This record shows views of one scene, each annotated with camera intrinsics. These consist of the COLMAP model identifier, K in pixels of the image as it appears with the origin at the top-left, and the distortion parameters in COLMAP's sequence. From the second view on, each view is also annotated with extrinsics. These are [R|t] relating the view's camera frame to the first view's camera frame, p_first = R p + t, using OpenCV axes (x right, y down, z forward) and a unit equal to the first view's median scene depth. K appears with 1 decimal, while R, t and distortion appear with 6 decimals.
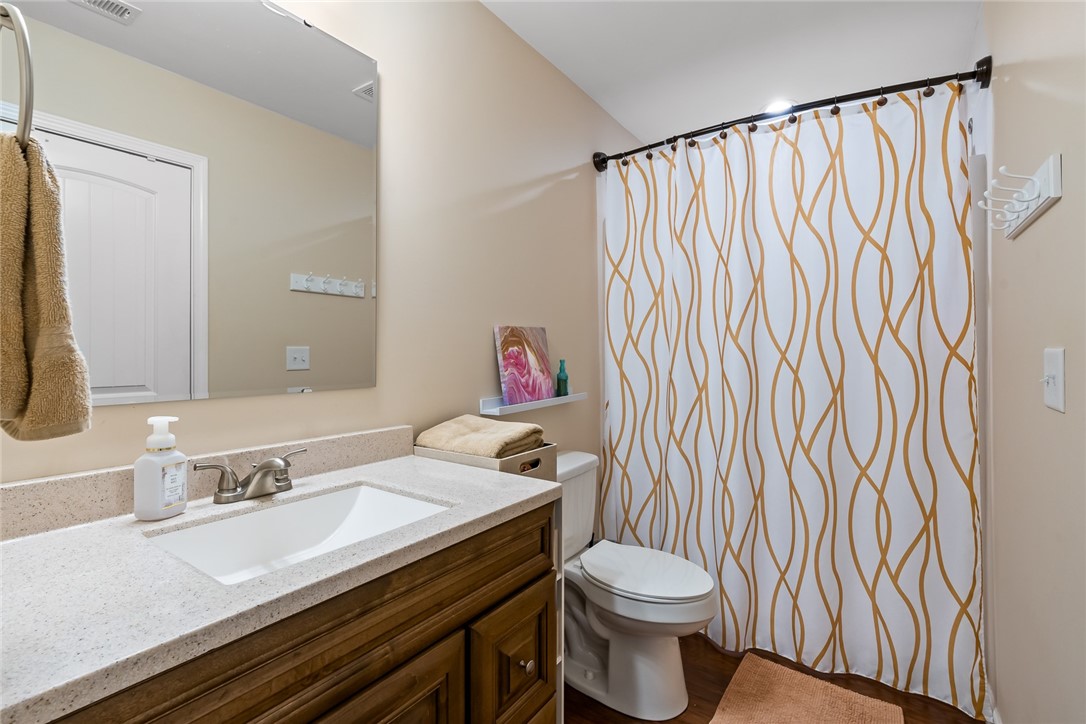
lens RADIAL K [[487.3, 0, 545.1], [0, 487.3, 357.7], [0, 0, 1]] dist [-0.022825, 0.007827]
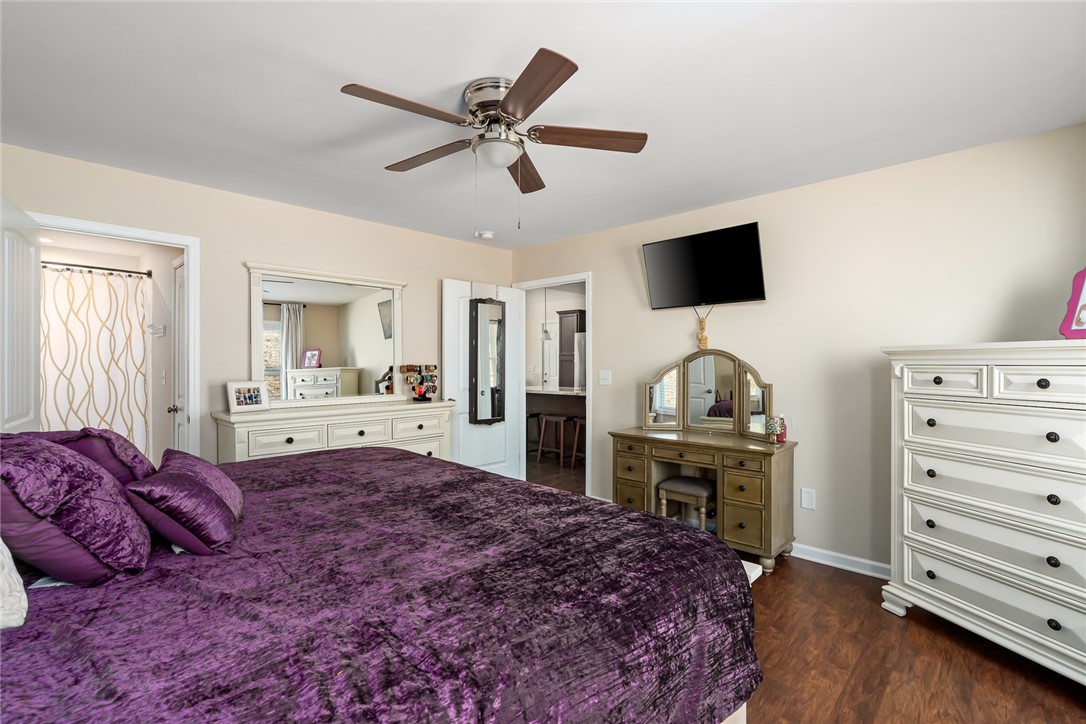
lens RADIAL K [[487.3, 0, 545.6], [0, 487.3, 363.2], [0, 0, 1]] dist [-0.022825, 0.007827]
pose [[0.199489, -0.003127, 0.979895, -1.361649], [0.003411, 0.999991, 0.002497, -0.049424], [-0.979894, 0.002844, 0.199498, -1.795676]]
